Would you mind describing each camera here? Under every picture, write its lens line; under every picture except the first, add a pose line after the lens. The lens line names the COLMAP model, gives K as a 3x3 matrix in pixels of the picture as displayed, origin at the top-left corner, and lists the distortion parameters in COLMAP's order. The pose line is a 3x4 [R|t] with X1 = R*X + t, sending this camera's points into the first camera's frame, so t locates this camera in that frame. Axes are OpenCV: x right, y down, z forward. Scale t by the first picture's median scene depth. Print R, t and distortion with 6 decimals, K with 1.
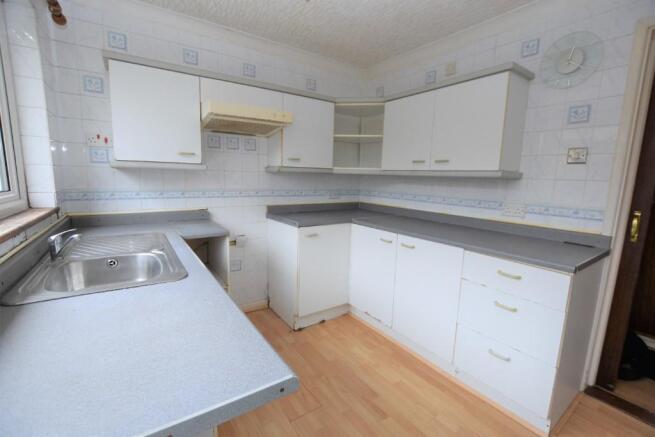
lens RADIAL K [[289.9, 0, 327.5], [0, 289.9, 218.5], [0, 0, 1]] dist [-0.001719, -0.000171]
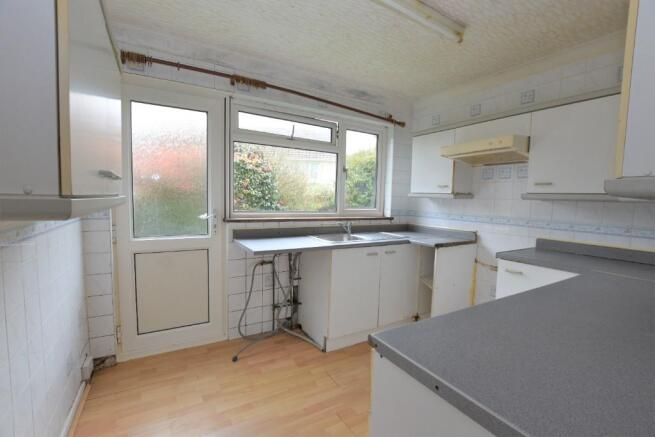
lens RADIAL K [[289.9, 0, 327.5], [0, 289.9, 218.5], [0, 0, 1]] dist [-0.001719, -0.000171]
pose [[-0.057594, 0.048453, -0.997164, 0.787420], [-0.172192, 0.983370, 0.057728, -0.050987], [0.983378, 0.175028, -0.048293, 0.473963]]
